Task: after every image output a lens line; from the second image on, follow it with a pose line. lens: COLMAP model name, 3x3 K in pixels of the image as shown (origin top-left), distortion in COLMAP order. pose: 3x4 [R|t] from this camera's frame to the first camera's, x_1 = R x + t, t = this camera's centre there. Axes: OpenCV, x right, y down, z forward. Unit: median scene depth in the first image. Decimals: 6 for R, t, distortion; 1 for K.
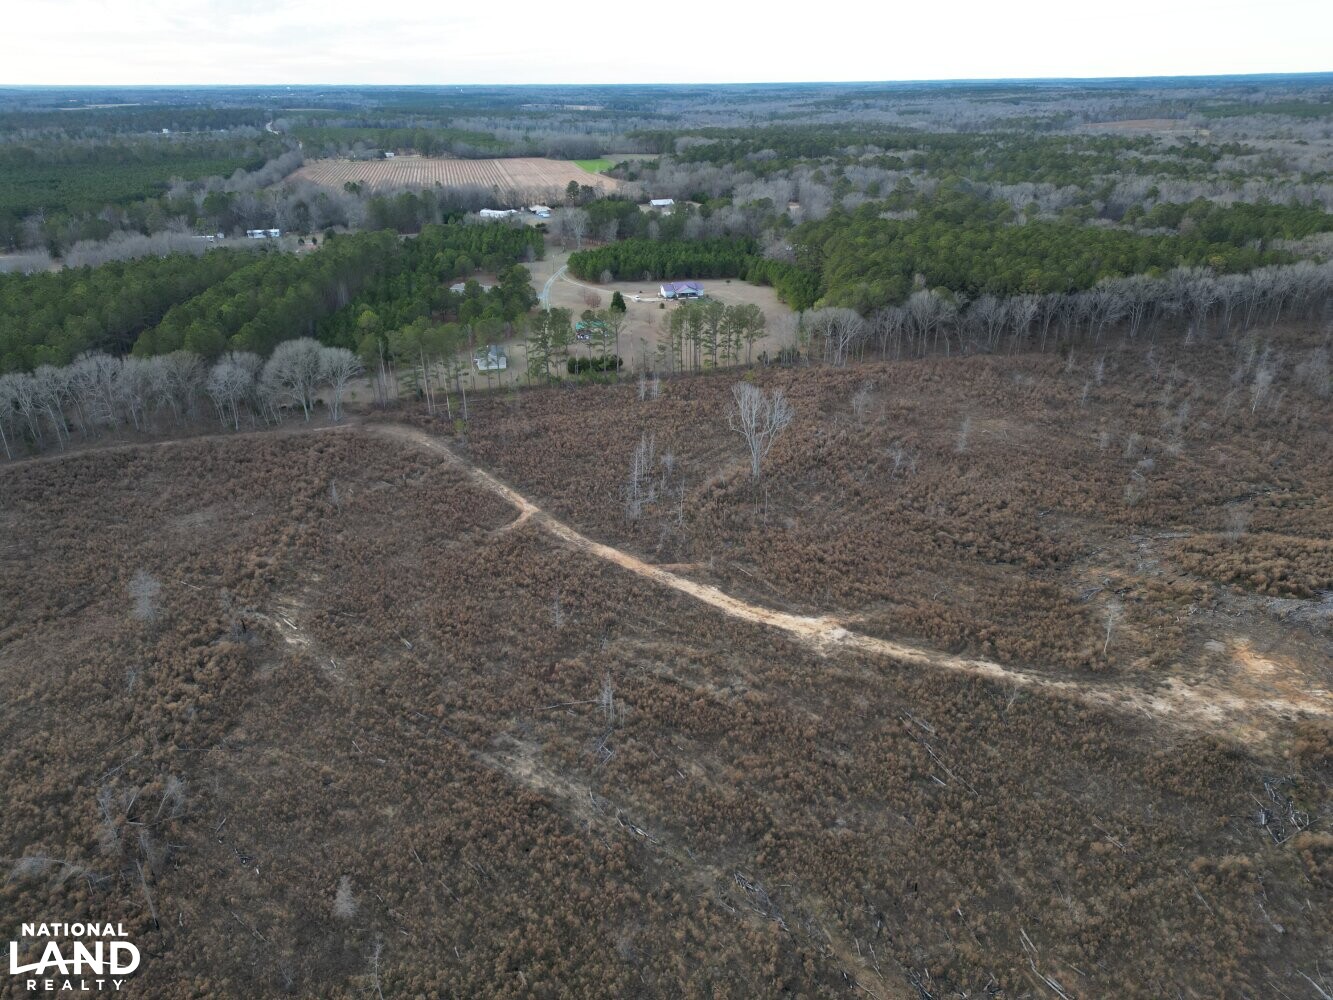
lens RADIAL K [[924.0, 0, 666.8], [0, 924.0, 480.2], [0, 0, 1]] dist [0.088600, -0.079478]
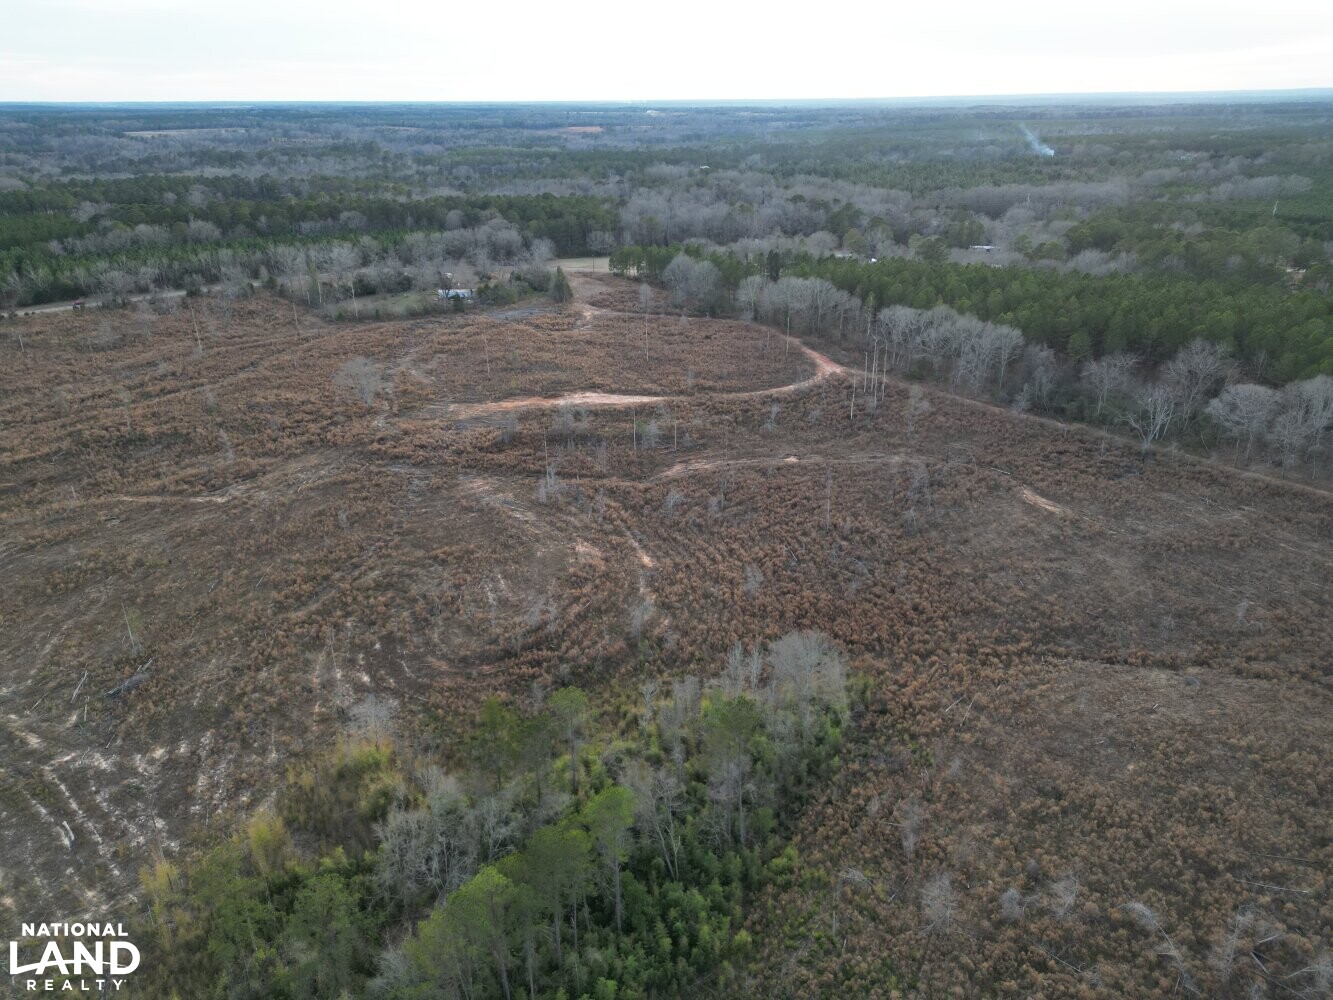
lens RADIAL K [[924.0, 0, 664.9], [0, 924.0, 492.8], [0, 0, 1]] dist [0.088600, -0.079478]
pose [[0.250910, 0.384535, -0.888357, -0.072147], [-0.375618, 0.884483, 0.276767, -0.028464], [0.892163, 0.264239, 0.366364, 0.076106]]
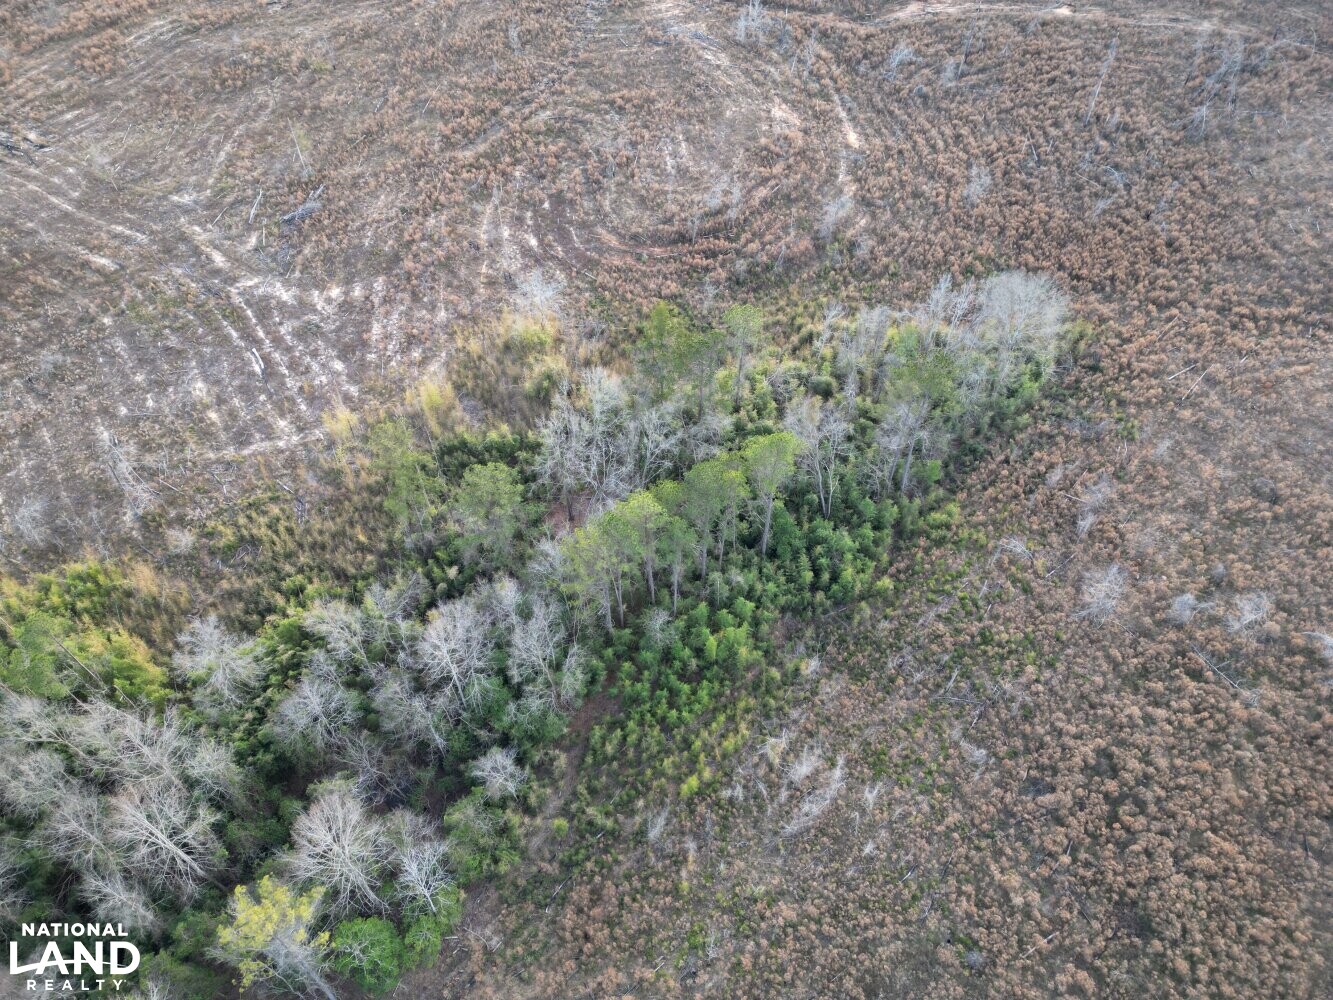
lens RADIAL K [[924.0, 0, 666.3], [0, 924.0, 494.7], [0, 0, 1]] dist [0.088600, -0.079478]
pose [[0.034226, 0.782410, -0.621822, -0.164704], [-0.401885, 0.580440, 0.708221, -0.028056], [0.915050, 0.225661, 0.334306, 0.075439]]
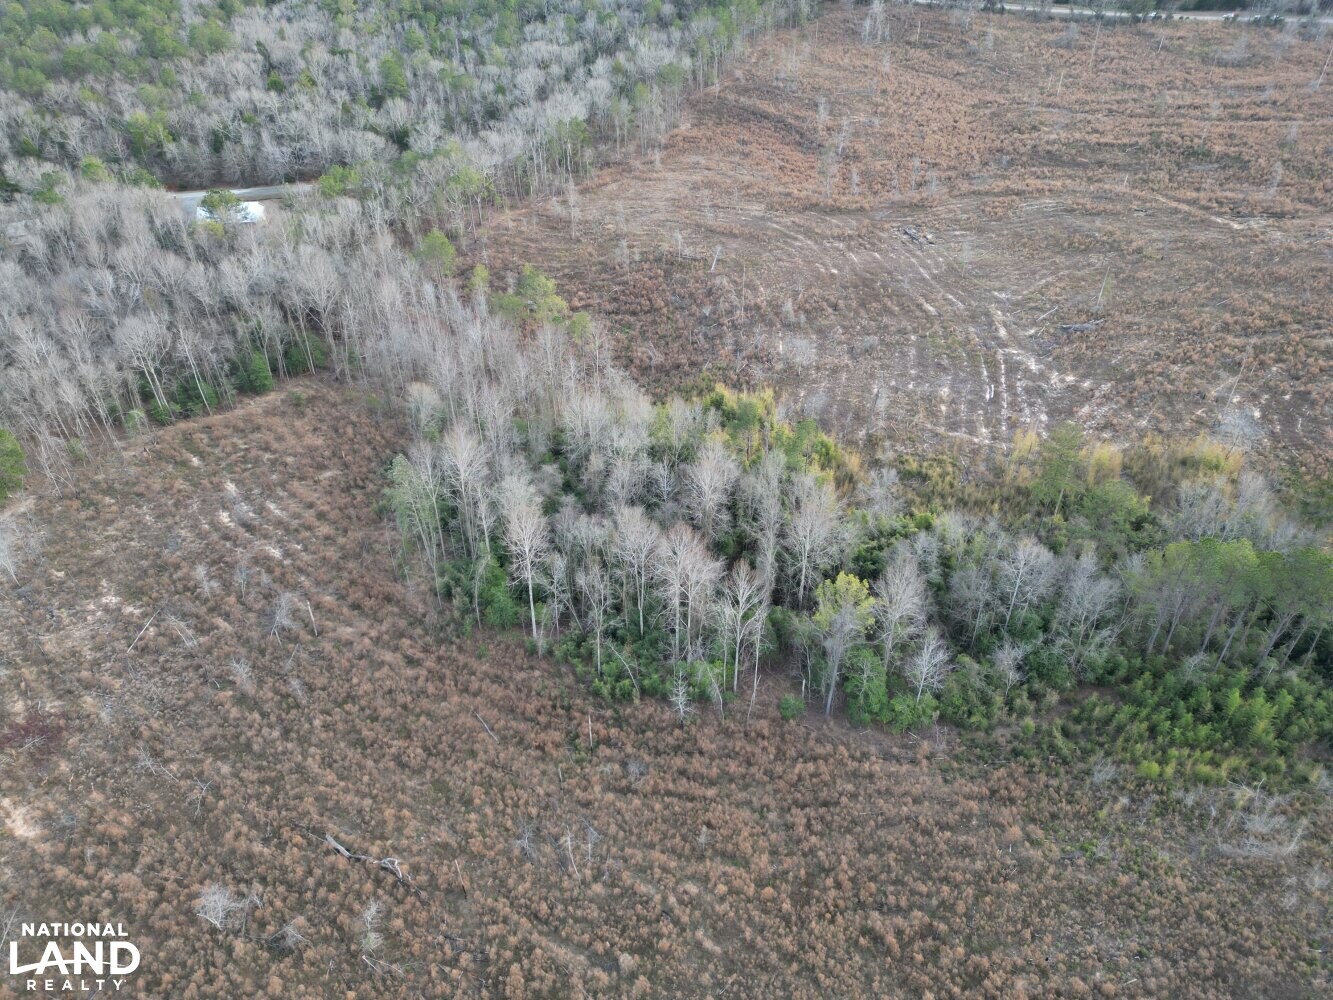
lens RADIAL K [[924.0, 0, 663.9], [0, 924.0, 496.0], [0, 0, 1]] dist [0.088600, -0.079478]
pose [[-0.722587, 0.426011, -0.544411, 0.120850], [-0.259474, 0.562810, 0.784804, -0.064842], [0.640735, 0.708350, -0.296140, 0.153244]]
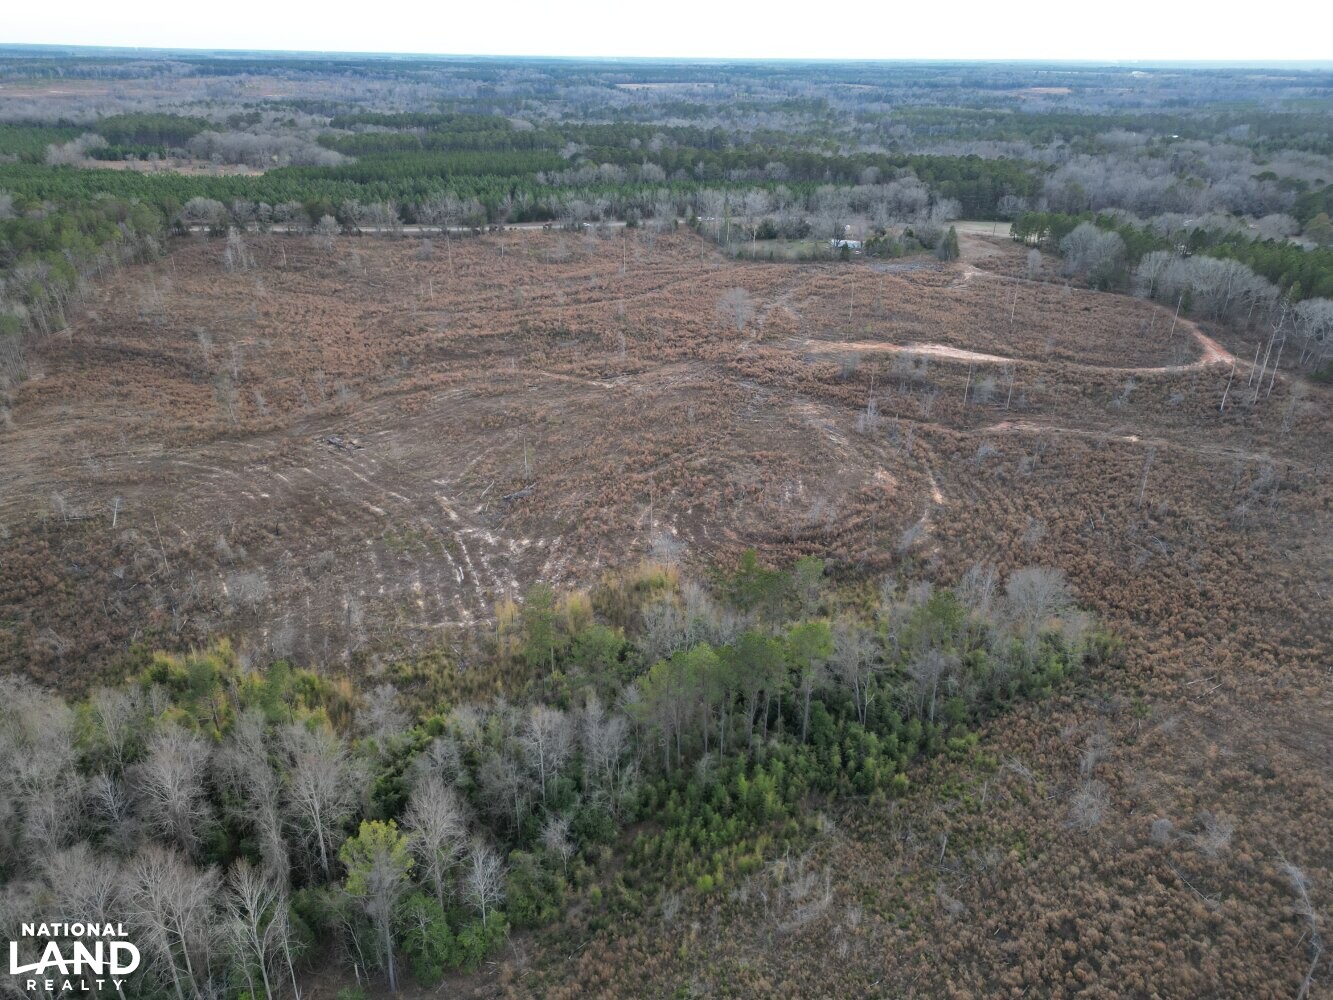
lens RADIAL K [[924.0, 0, 665.3], [0, 924.0, 496.2], [0, 0, 1]] dist [0.088600, -0.079478]
pose [[-0.191558, 0.426060, -0.884183, 0.092340], [-0.395907, 0.790779, 0.466825, -0.061830], [0.898088, 0.439479, 0.017200, 0.148382]]
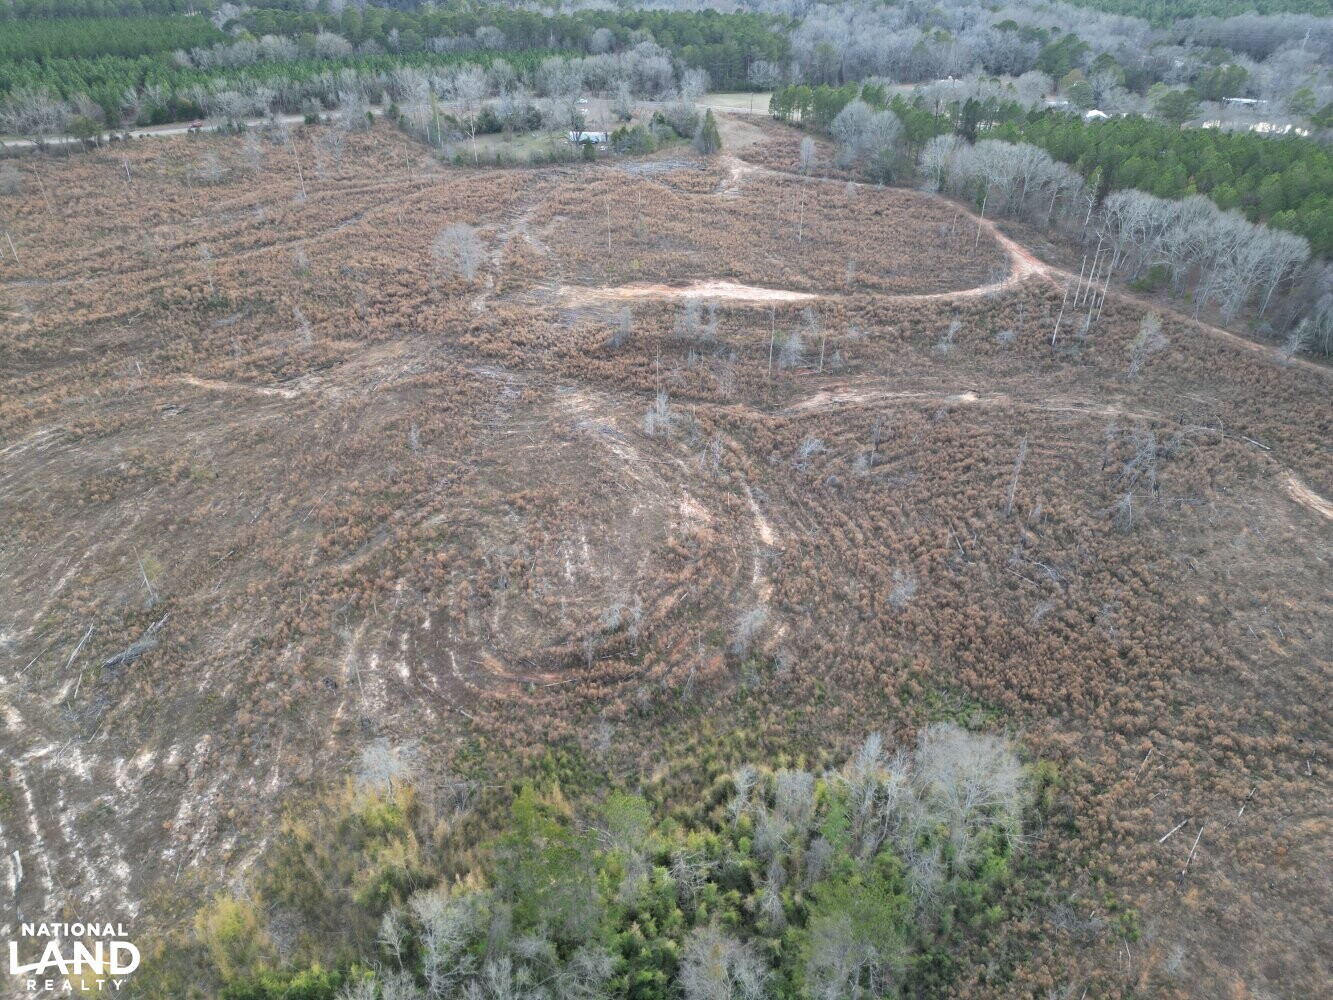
lens RADIAL K [[924.0, 0, 666.6], [0, 924.0, 491.0], [0, 0, 1]] dist [0.088600, -0.079478]
pose [[0.082982, 0.545689, -0.833869, -0.324460], [-0.399279, 0.784863, 0.473885, -0.053963], [0.913067, 0.293622, 0.283011, 0.134704]]
